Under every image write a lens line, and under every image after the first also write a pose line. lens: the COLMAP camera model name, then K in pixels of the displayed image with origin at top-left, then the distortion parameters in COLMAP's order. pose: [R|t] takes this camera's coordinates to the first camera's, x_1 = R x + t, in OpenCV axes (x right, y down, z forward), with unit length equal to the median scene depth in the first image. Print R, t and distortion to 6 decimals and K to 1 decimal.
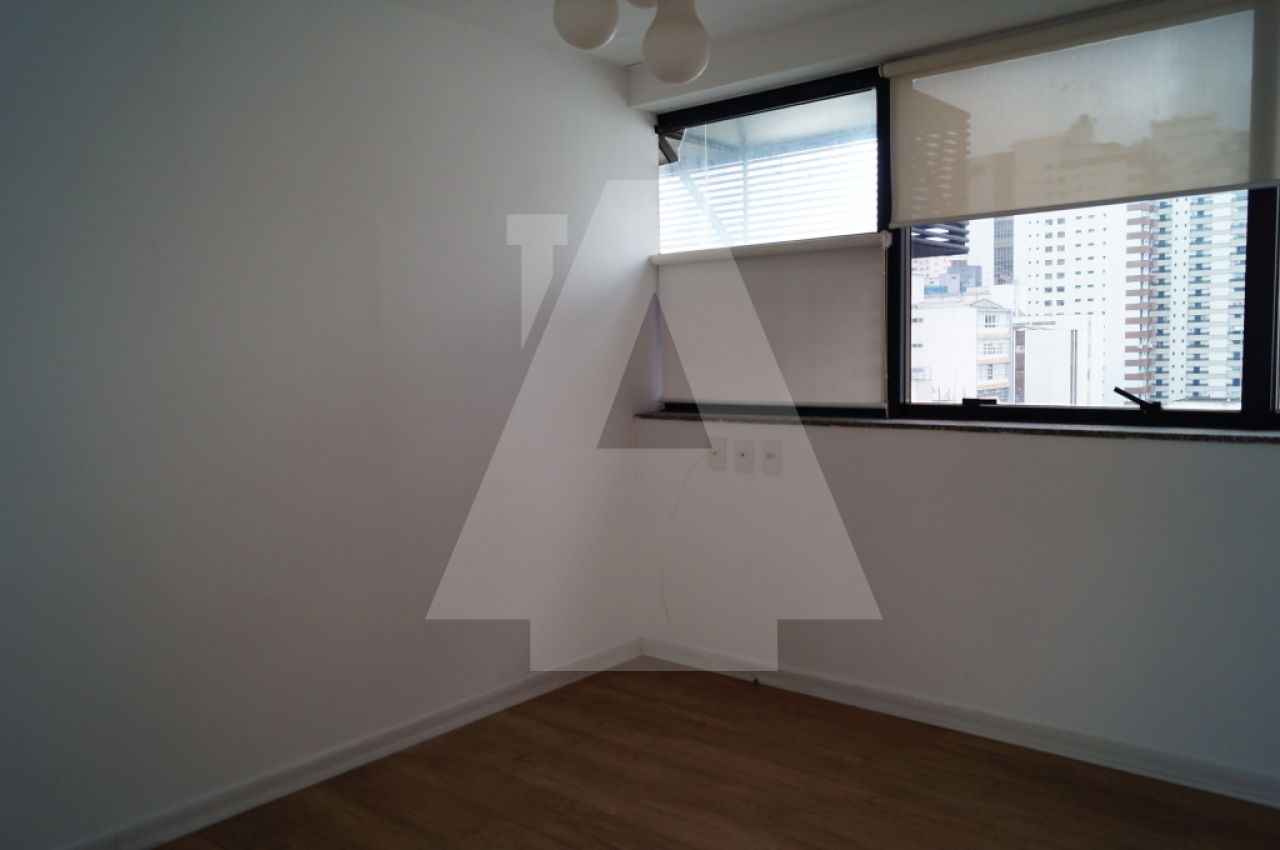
lens RADIAL K [[990.0, 0, 635.9], [0, 990.0, 430.0], [0, 0, 1]] dist [-0.005860, 0.016770]
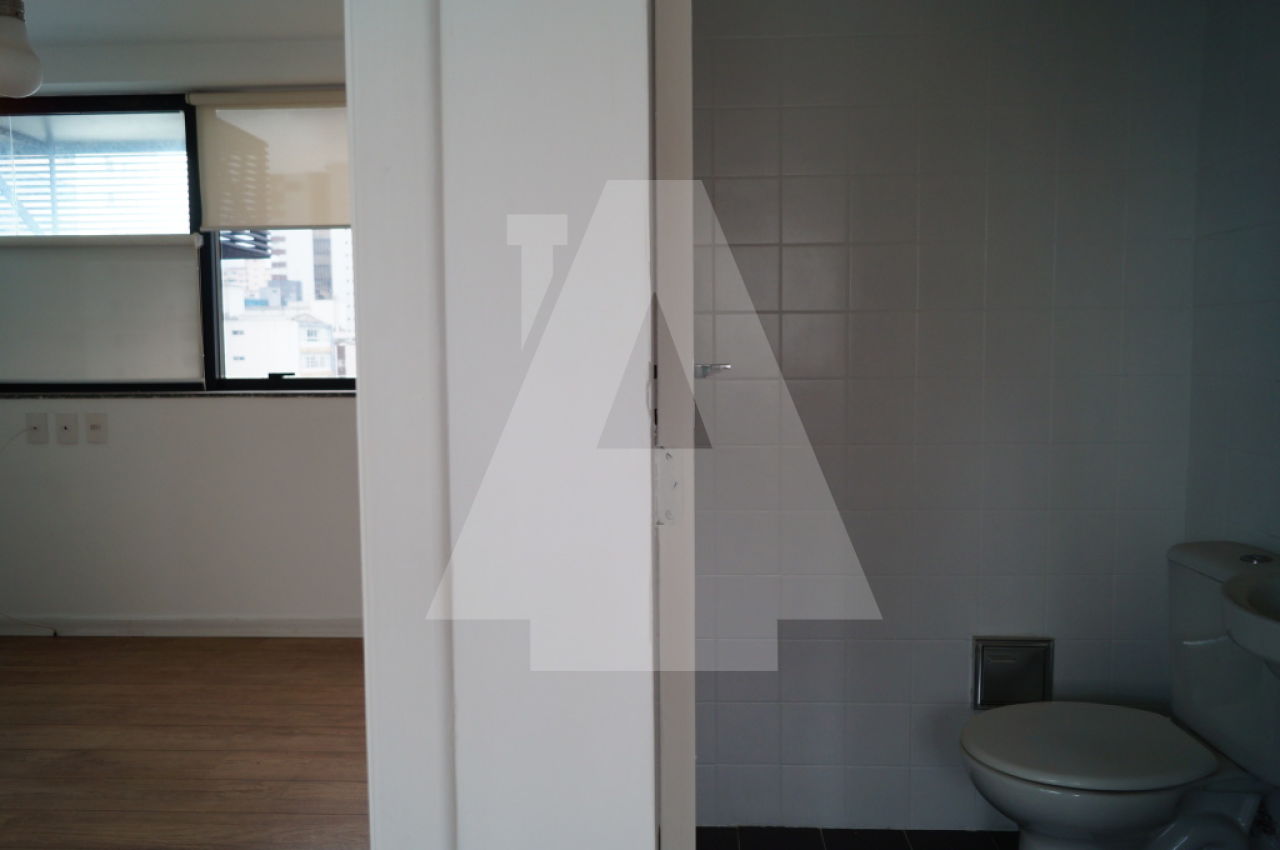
lens RADIAL K [[990.0, 0, 635.9], [0, 990.0, 430.0], [0, 0, 1]] dist [-0.005860, 0.016770]
pose [[0.792331, -0.031558, 0.609275, -0.057039], [0.040882, 0.999163, -0.001411, 0.053828], [-0.608721, 0.026026, 0.792958, -0.237017]]
